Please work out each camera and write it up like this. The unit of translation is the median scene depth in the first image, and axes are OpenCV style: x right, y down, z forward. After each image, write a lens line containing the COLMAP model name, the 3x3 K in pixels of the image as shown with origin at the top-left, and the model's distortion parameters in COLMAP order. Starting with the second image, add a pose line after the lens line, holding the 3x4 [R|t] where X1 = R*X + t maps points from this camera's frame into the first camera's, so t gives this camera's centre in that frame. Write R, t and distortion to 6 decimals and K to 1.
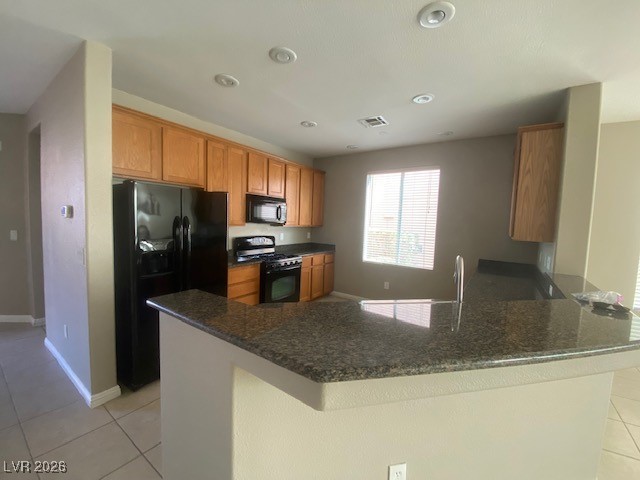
lens RADIAL K [[260.0, 0, 323.0], [0, 260.0, 237.6], [0, 0, 1]] dist [0.017746, -0.018395]
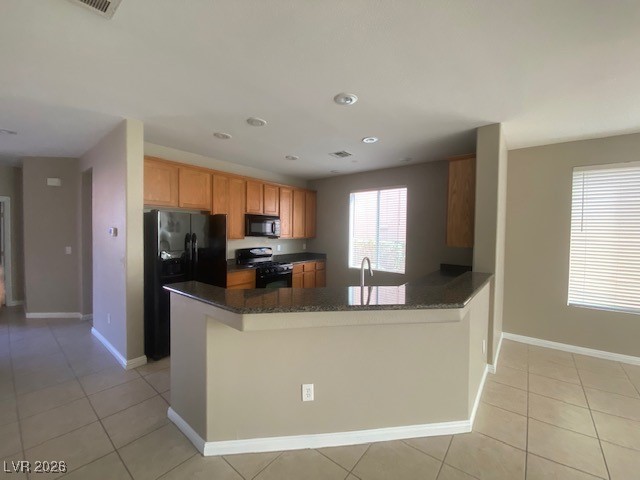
lens RADIAL K [[260.0, 0, 323.0], [0, 260.0, 237.6], [0, 0, 1]] dist [0.017746, -0.018395]
pose [[0.997264, -0.020856, -0.070913, 0.176139], [0.017777, 0.998883, -0.043780, 0.008799], [0.071746, 0.042399, 0.996521, -0.226560]]
